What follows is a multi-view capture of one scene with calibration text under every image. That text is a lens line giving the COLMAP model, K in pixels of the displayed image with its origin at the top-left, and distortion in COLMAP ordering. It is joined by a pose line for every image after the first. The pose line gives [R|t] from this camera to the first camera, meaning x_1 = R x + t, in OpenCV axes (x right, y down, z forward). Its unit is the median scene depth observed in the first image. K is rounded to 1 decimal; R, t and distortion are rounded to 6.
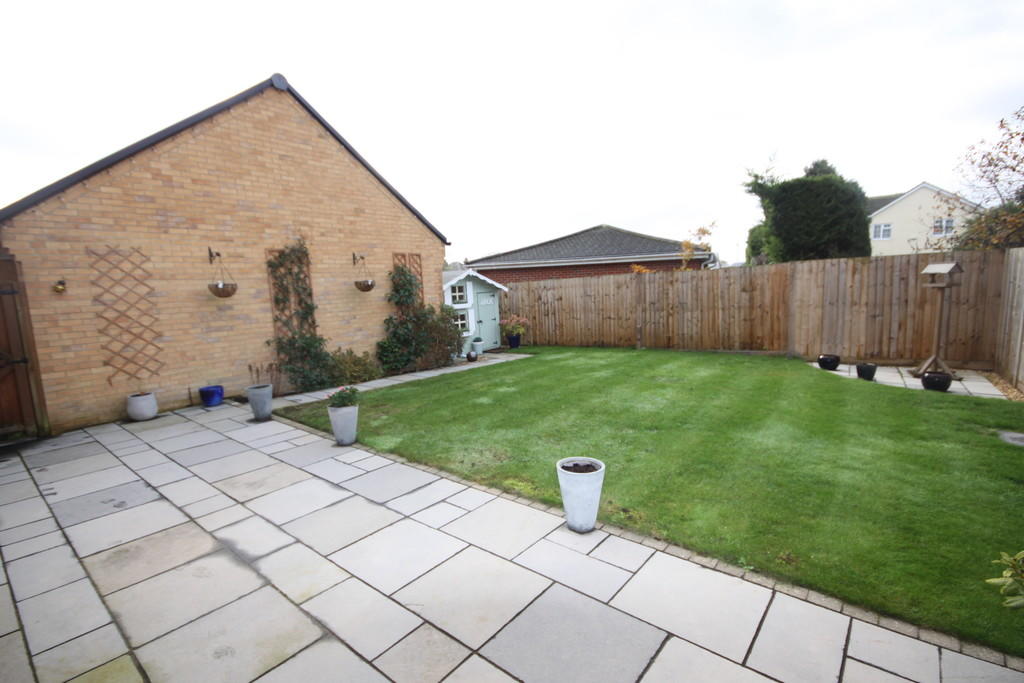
lens RADIAL K [[483.7, 0, 512.0], [0, 483.7, 341.5], [0, 0, 1]] dist [-0.000451, 0.000514]
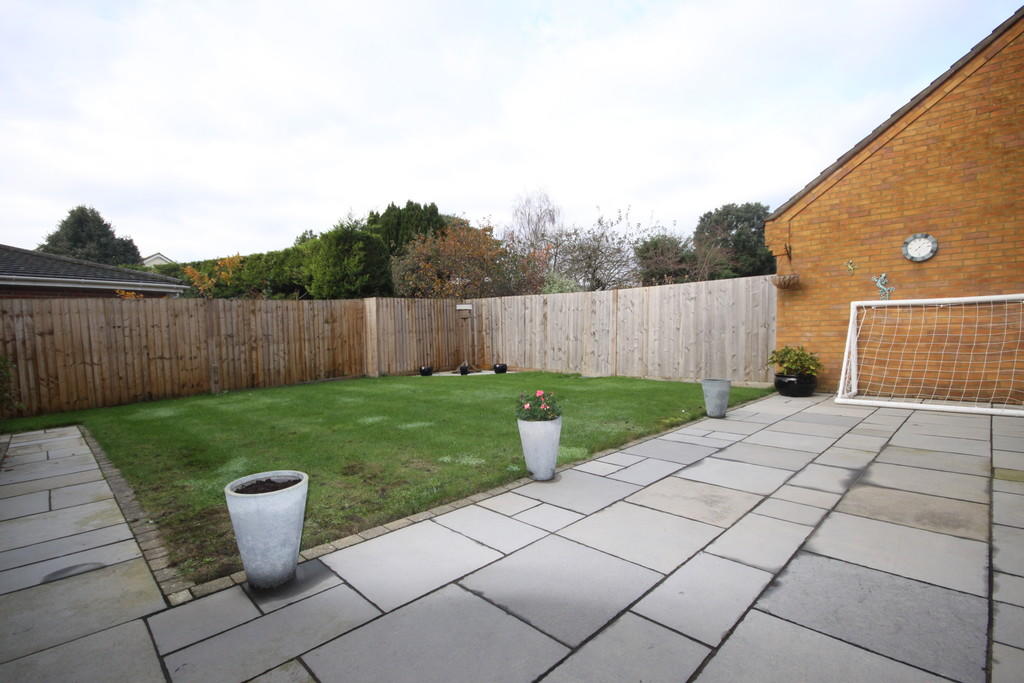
lens RADIAL K [[476.8, 0, 512.0], [0, 476.8, 341.5], [0, 0, 1]] dist [-0.003362, -0.001344]
pose [[0.098198, 0.007912, 0.995135, -0.513538], [0.142081, 0.989613, -0.021888, 0.018024], [-0.984972, 0.143539, 0.096054, 0.488438]]
